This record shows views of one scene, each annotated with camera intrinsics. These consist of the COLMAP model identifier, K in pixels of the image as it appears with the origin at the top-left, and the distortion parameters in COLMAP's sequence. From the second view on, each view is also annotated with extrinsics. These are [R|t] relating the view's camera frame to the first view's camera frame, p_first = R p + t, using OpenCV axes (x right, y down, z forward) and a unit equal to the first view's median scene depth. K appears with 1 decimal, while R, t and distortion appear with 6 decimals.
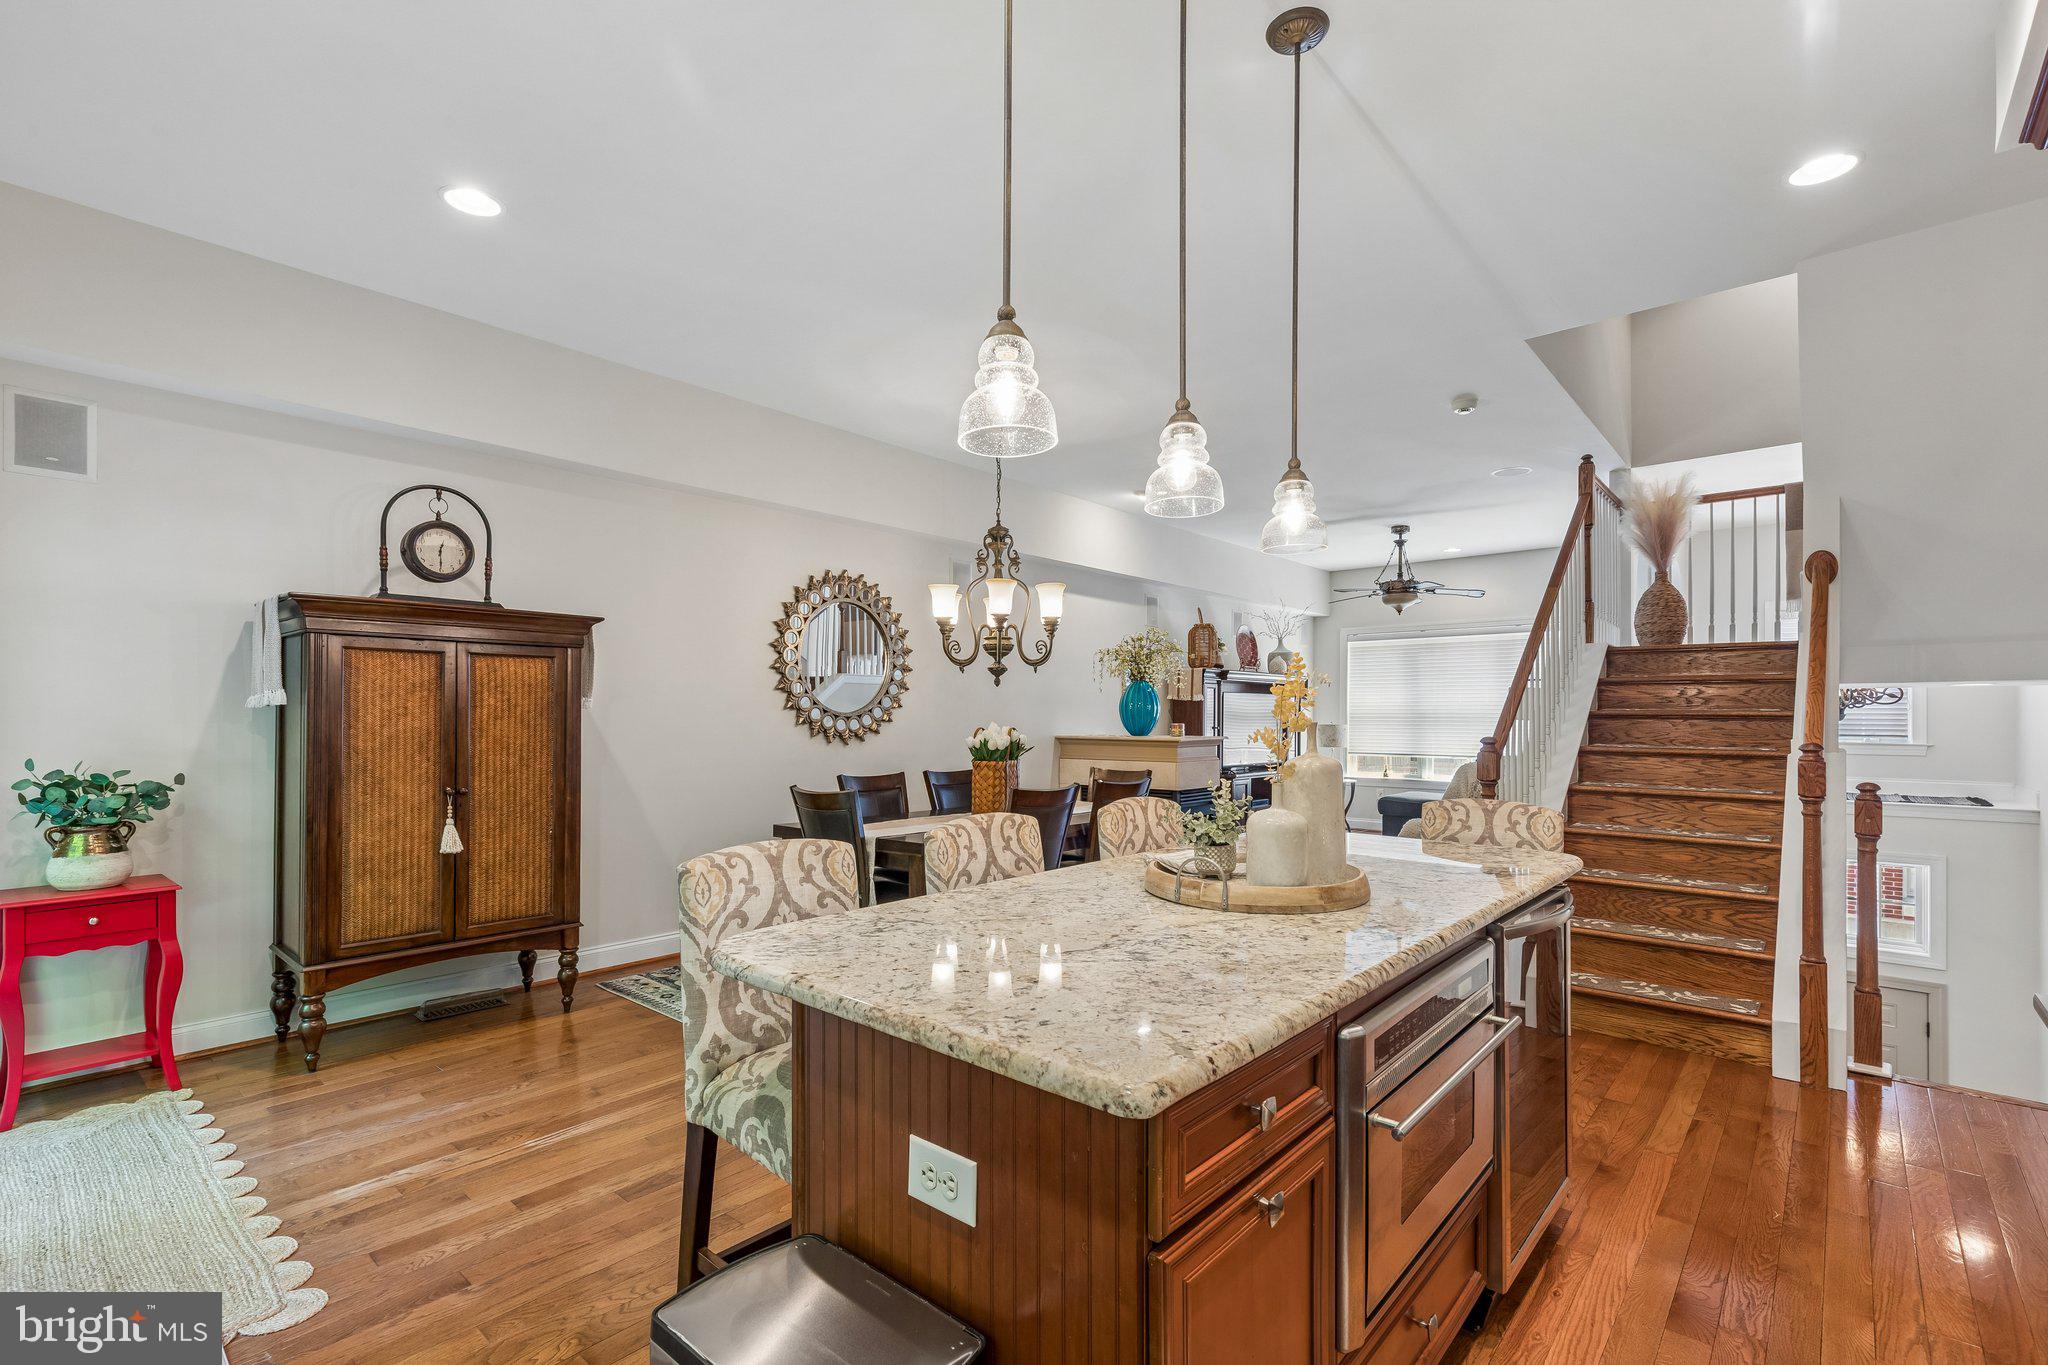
lens RADIAL K [[928.5, 0, 995.7], [0, 928.5, 720.3], [0, 0, 1]] dist [0.003257, -0.000765]
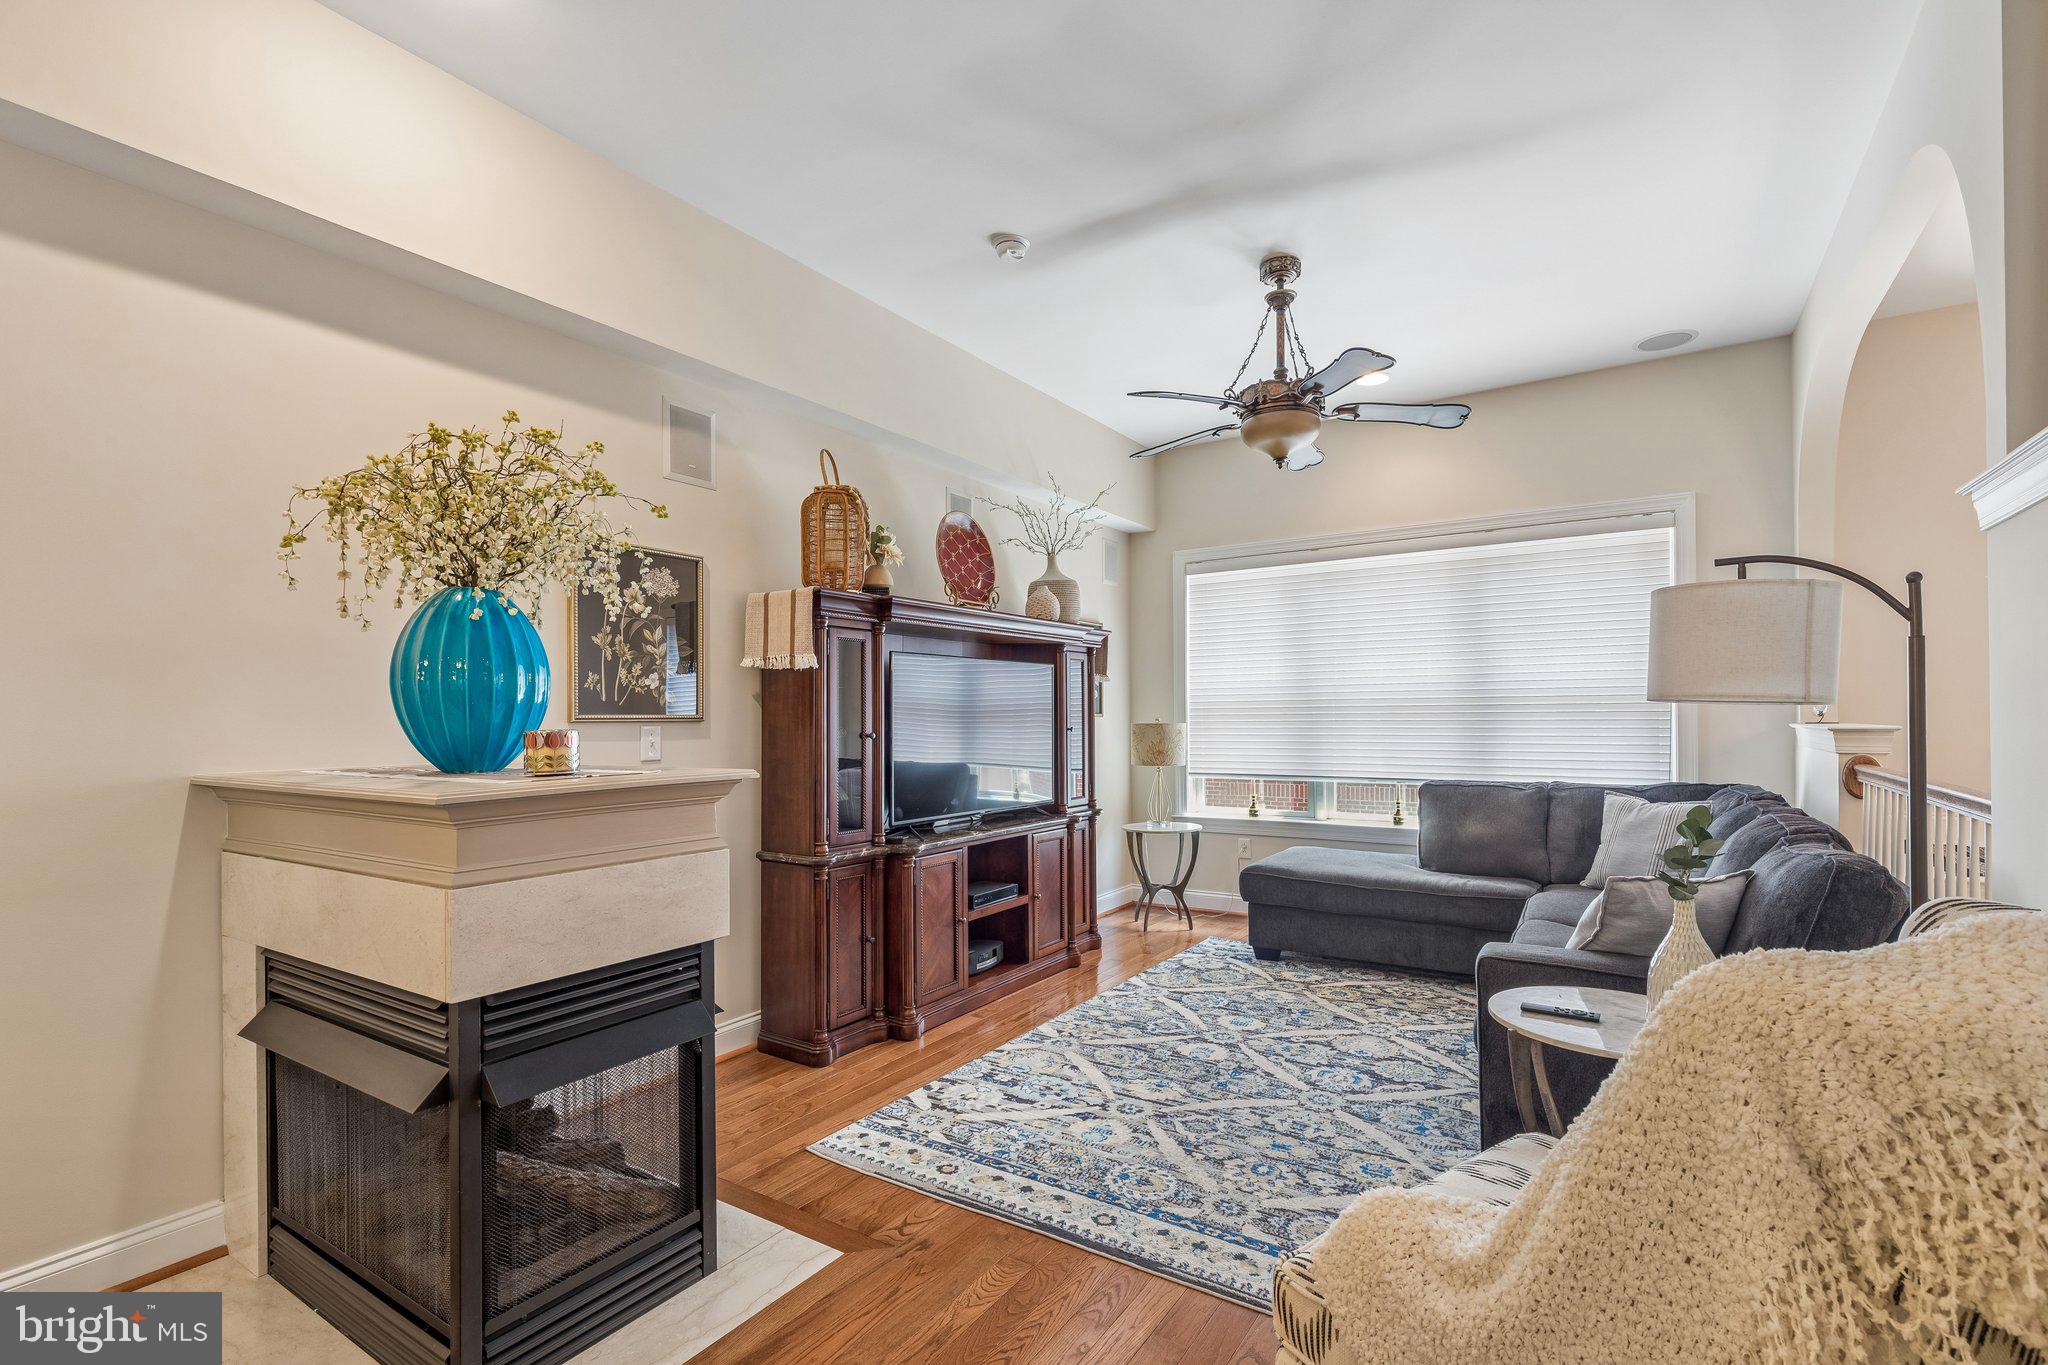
lens RADIAL K [[928.5, 0, 1031.6], [0, 928.5, 690.0], [0, 0, 1]] dist [0.003257, -0.000765]
pose [[0.986008, -0.001980, 0.166687, 0.226975], [0.006677, 0.999596, -0.027627, -0.000784], [-0.166565, 0.028353, 0.985623, 0.544638]]
